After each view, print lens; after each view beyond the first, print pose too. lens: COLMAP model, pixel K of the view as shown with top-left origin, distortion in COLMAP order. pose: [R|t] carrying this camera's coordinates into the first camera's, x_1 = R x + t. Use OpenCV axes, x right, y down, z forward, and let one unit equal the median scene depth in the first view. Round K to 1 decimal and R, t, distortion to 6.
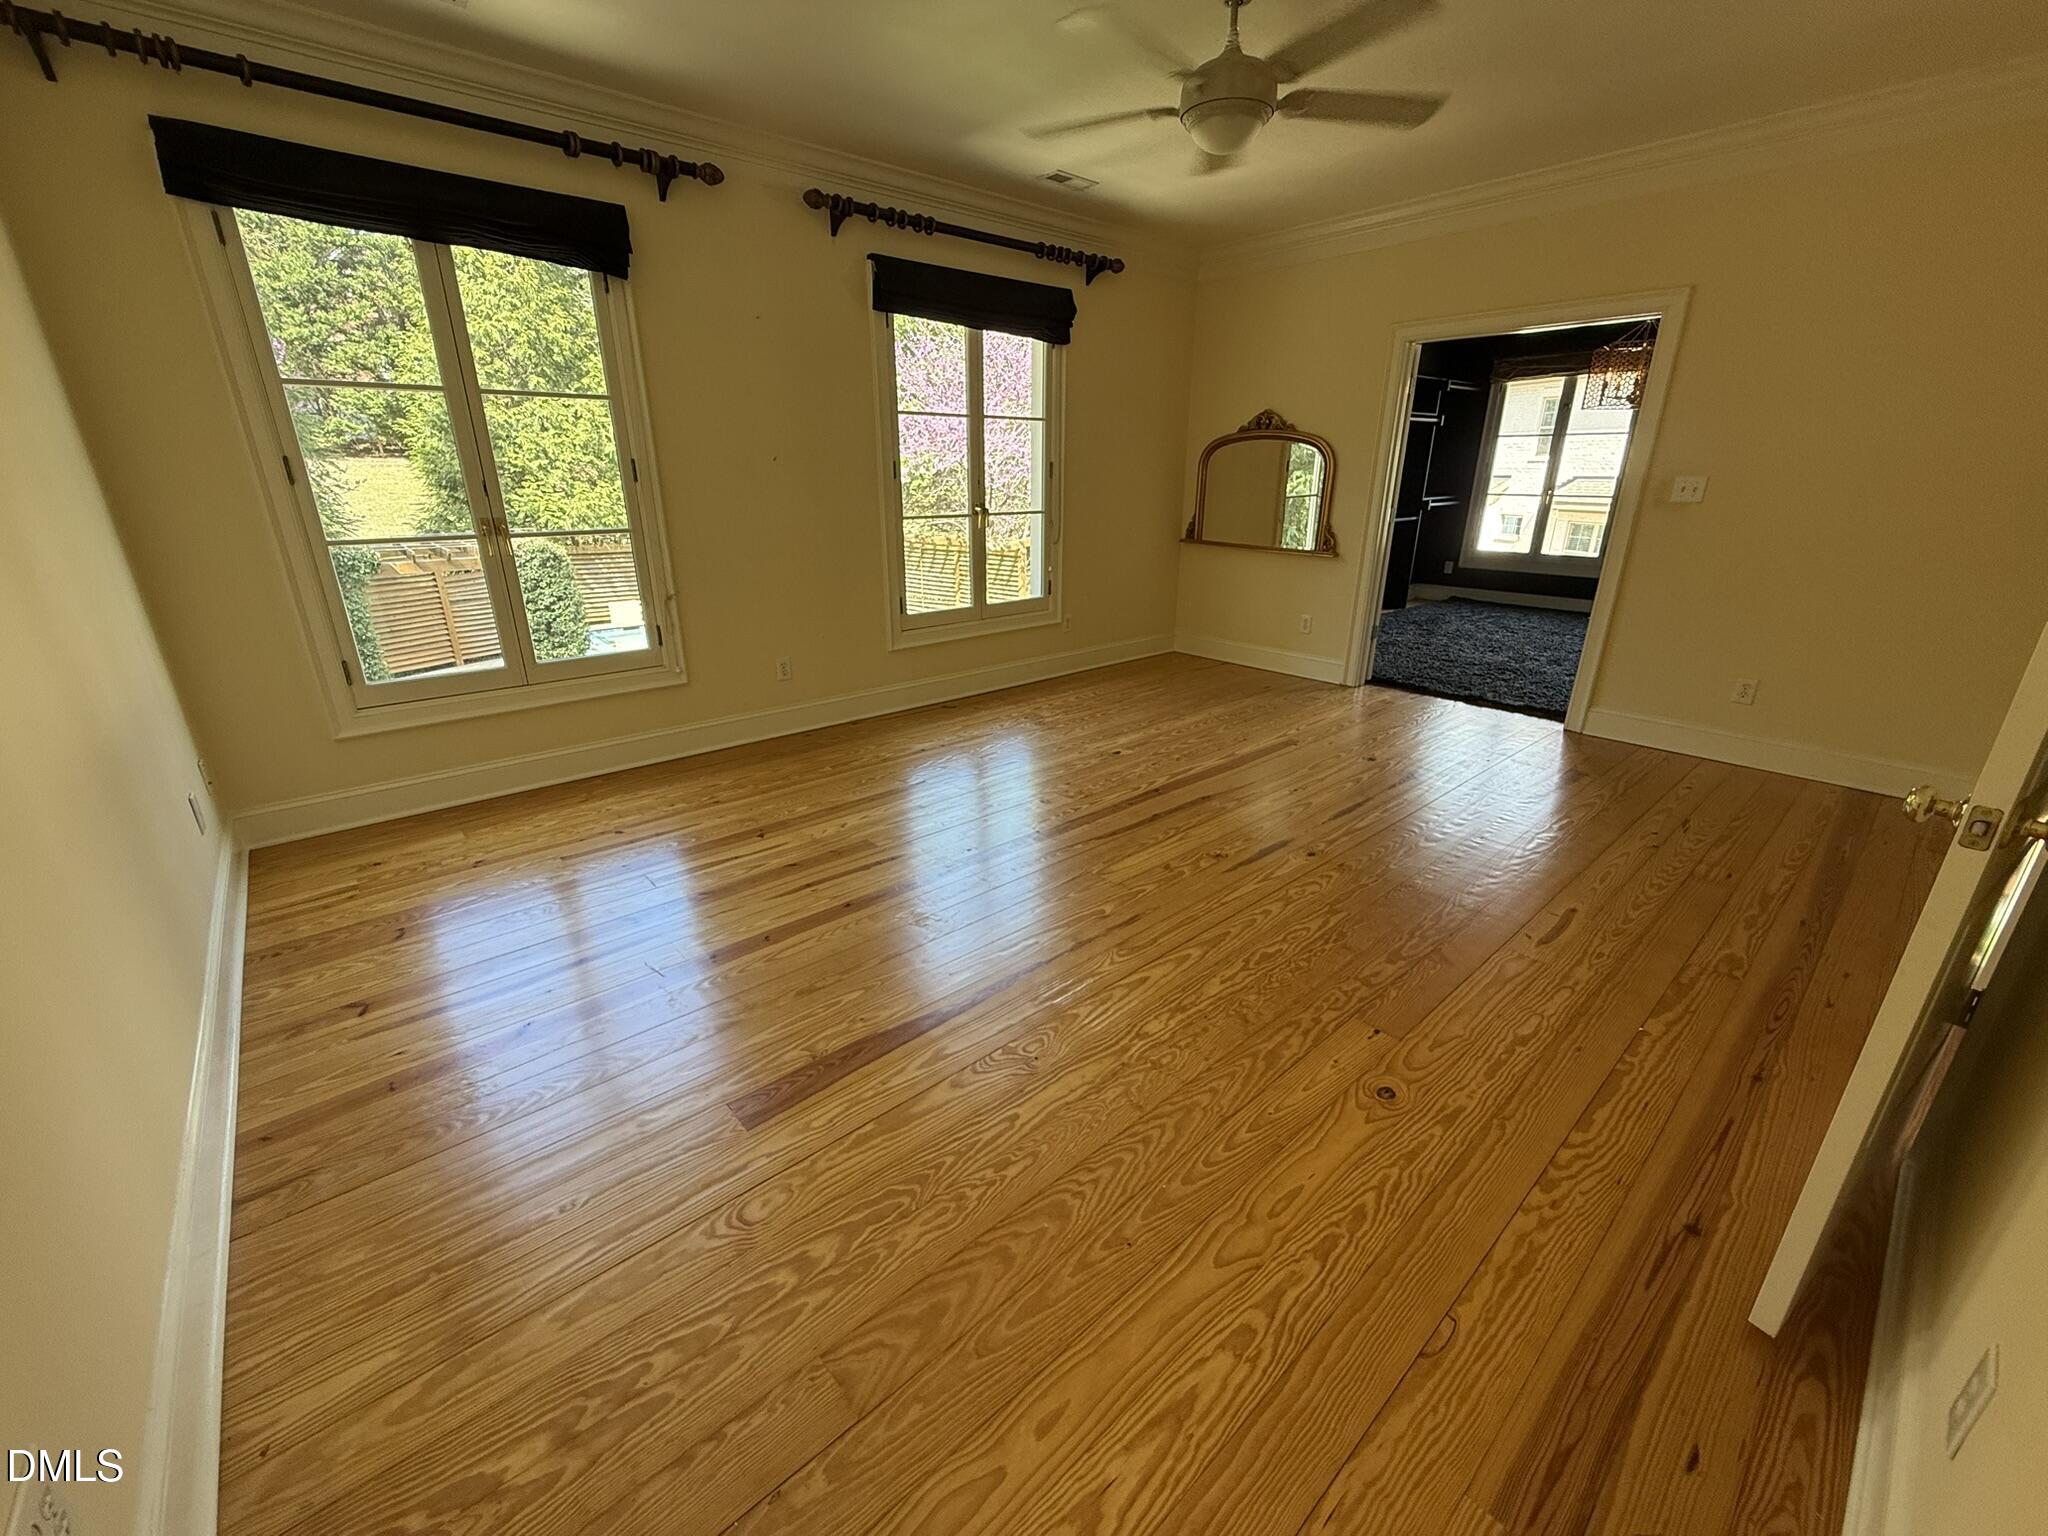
lens RADIAL K [[817.7, 0, 1017.0], [0, 817.7, 768.4], [0, 0, 1]] dist [-0.000108, 0.000400]
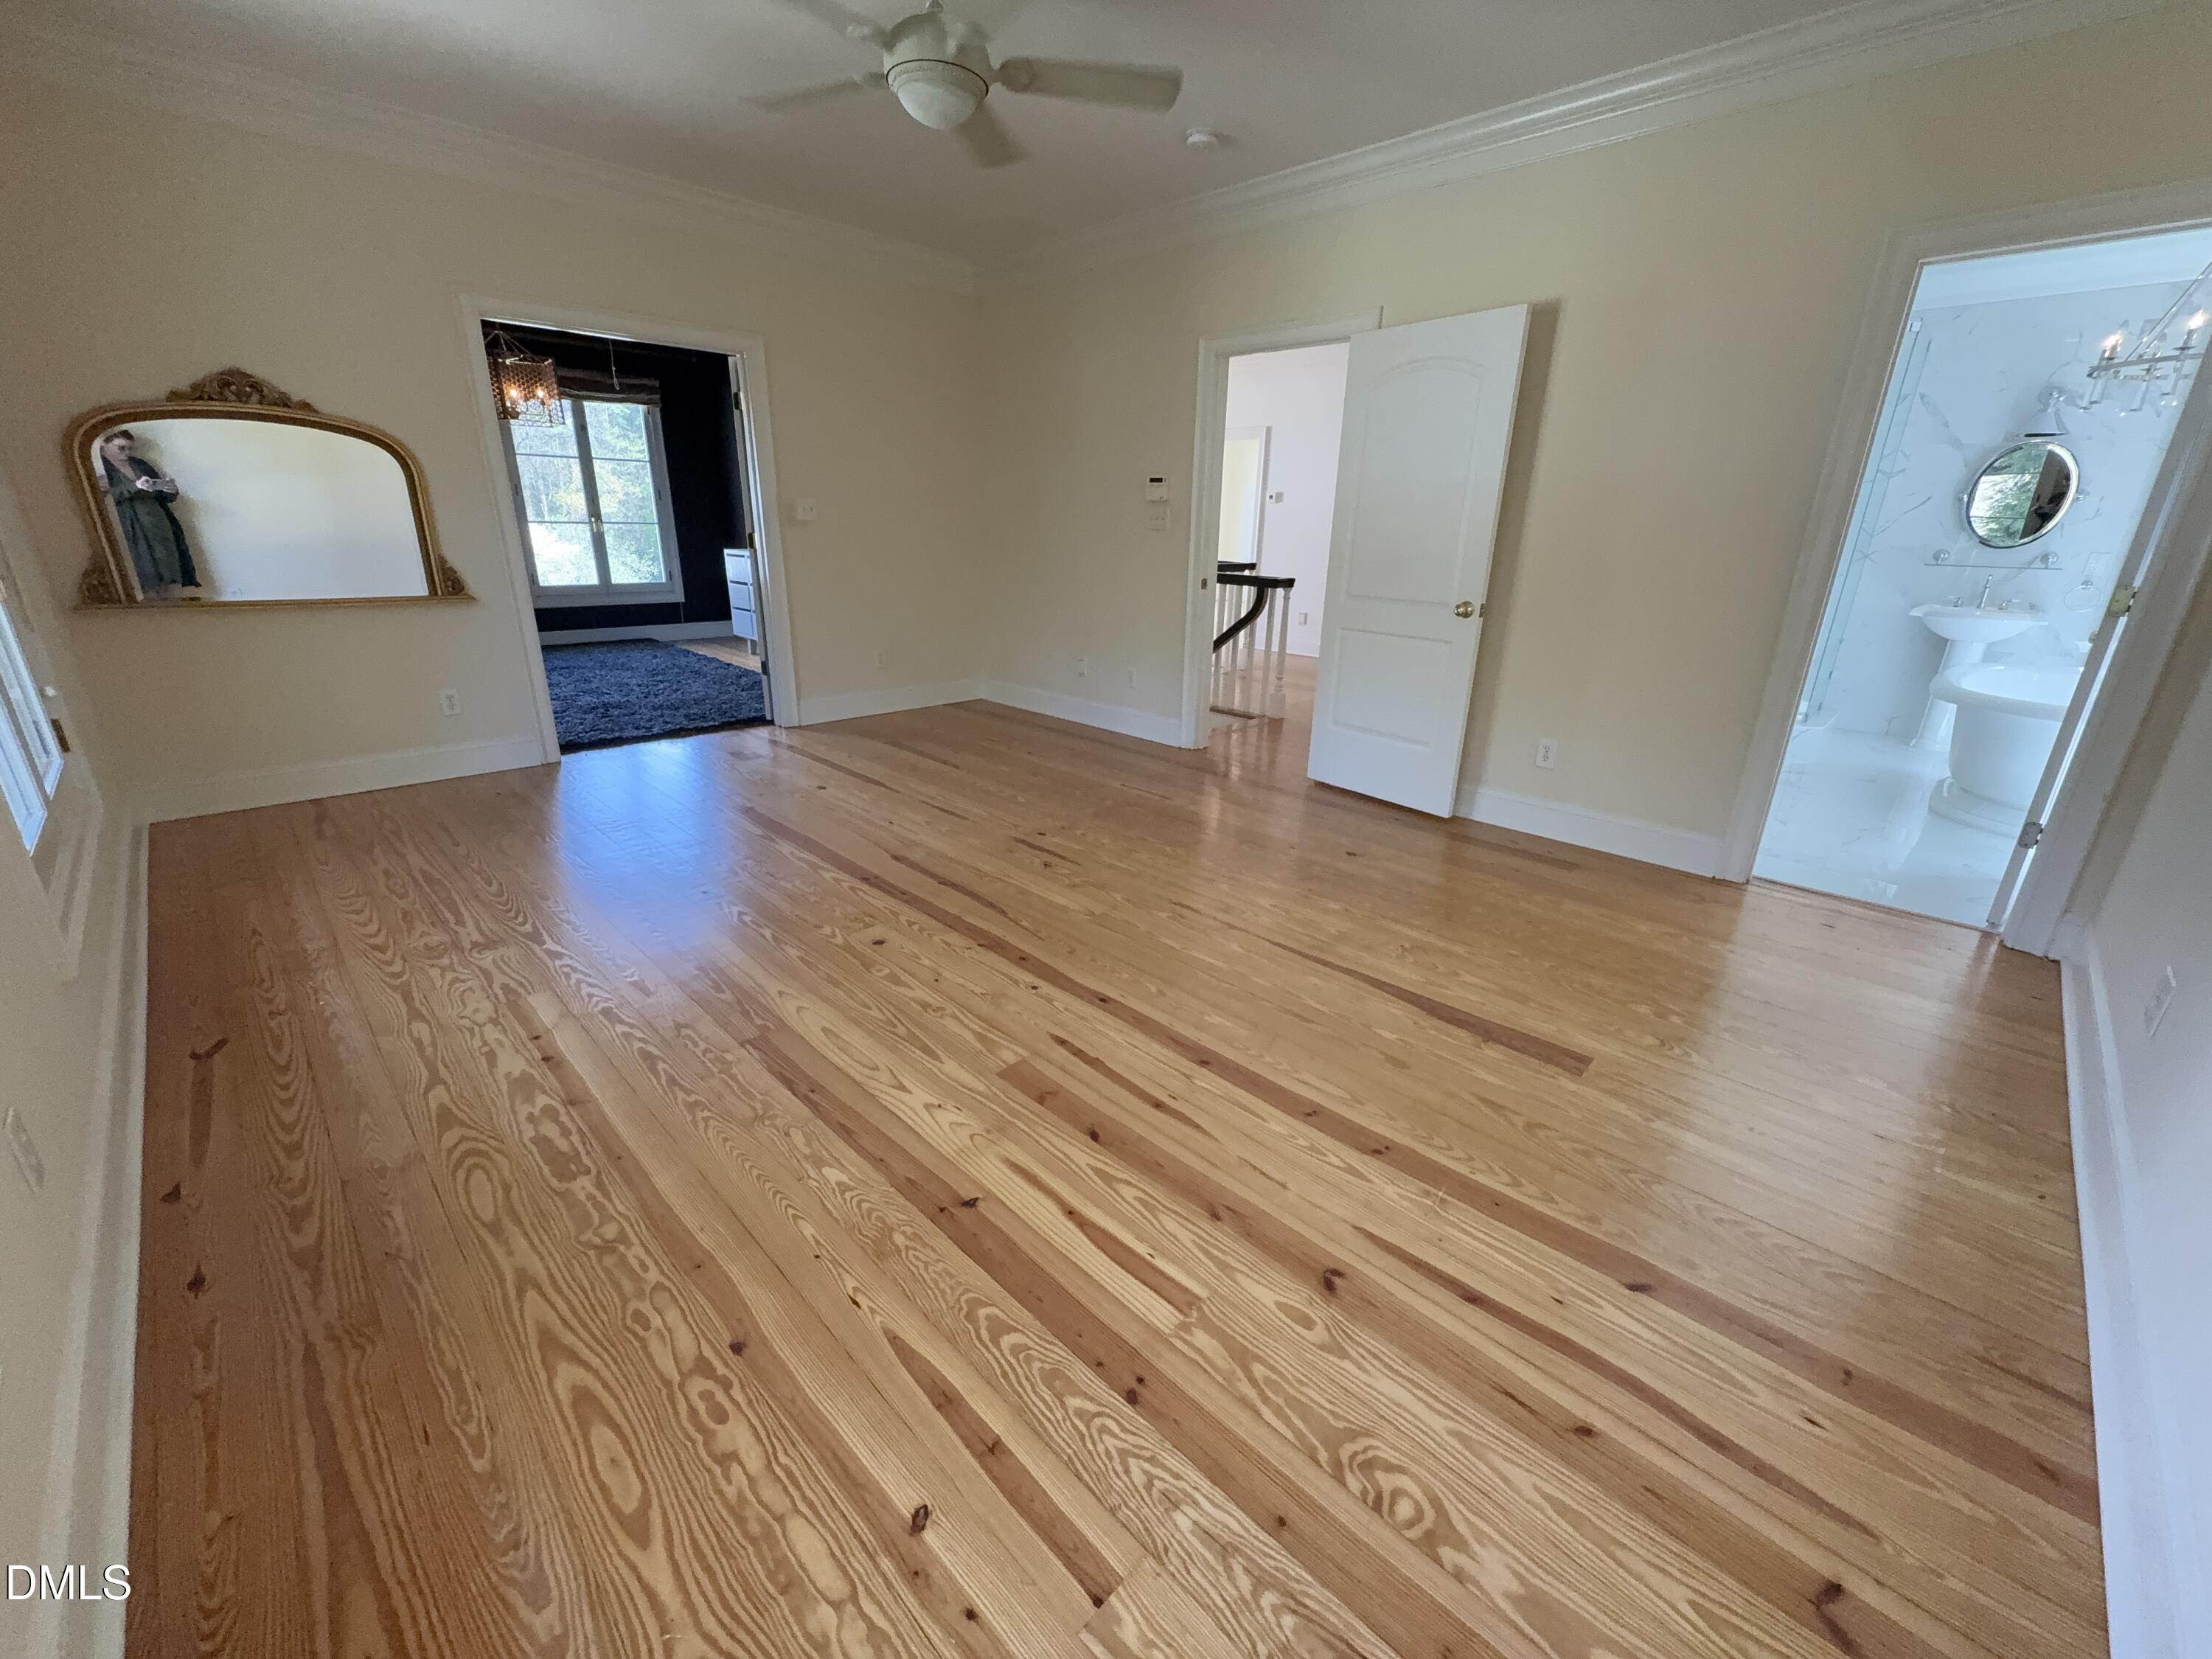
lens RADIAL K [[883.2, 0, 1098.4], [0, 883.2, 830.0], [0, 0, 1]] dist [-0.000108, 0.000400]
pose [[-0.074350, -0.333397, 0.939850, -0.667652], [0.321899, 0.883985, 0.339045, -0.243492], [-0.943850, 0.327745, 0.041596, 0.748415]]
